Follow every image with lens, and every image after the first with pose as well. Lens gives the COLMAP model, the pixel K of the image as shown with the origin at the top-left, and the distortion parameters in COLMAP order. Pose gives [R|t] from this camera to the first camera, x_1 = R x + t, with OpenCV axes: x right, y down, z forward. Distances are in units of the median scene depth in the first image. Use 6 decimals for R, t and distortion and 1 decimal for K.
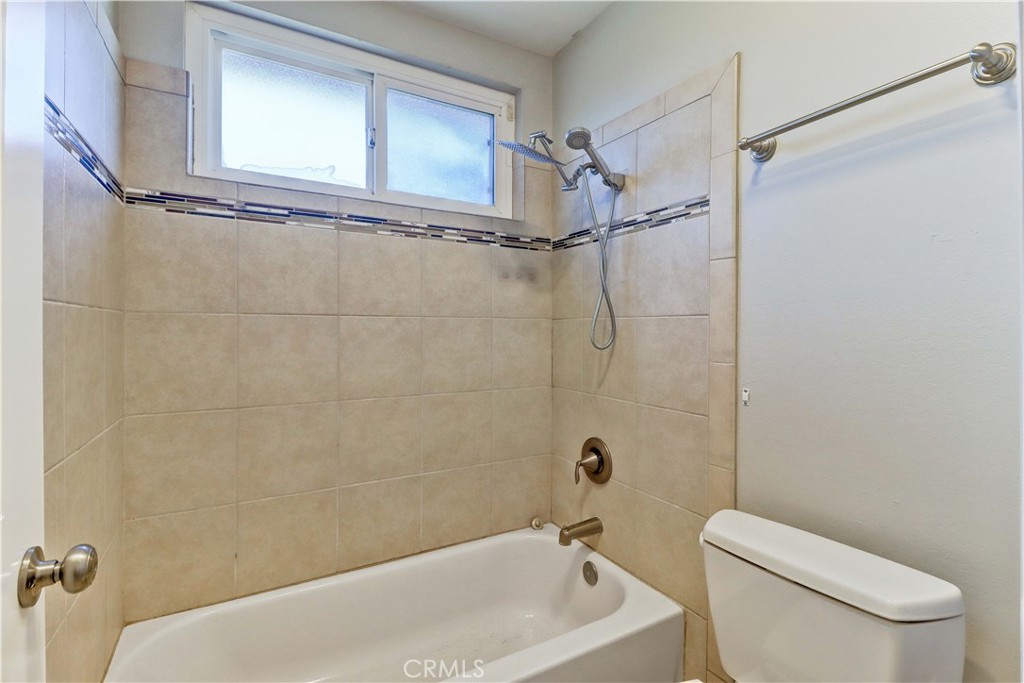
lens RADIAL K [[477.8, 0, 516.6], [0, 477.8, 337.1], [0, 0, 1]] dist [0.013063, -0.008662]
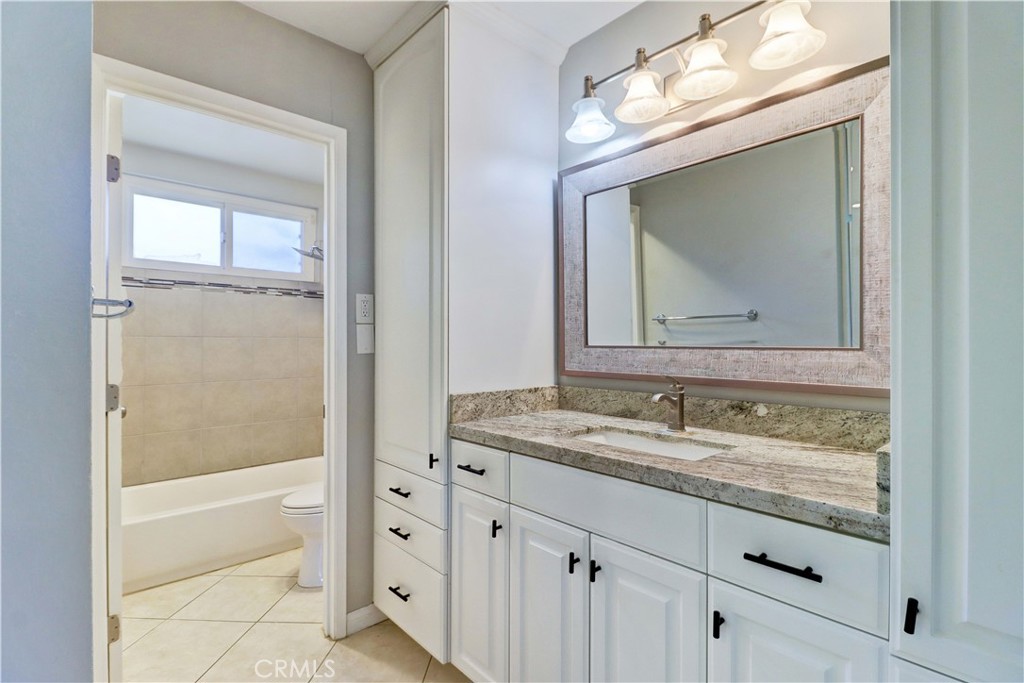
lens RADIAL K [[477.8, 0, 509.2], [0, 477.8, 341.6], [0, 0, 1]] dist [0.013063, -0.008662]
pose [[0.975510, 0.000940, 0.219954, 0.355954], [0.001947, 0.999915, -0.012910, -0.000616], [-0.219947, 0.013022, 0.975425, -1.009063]]
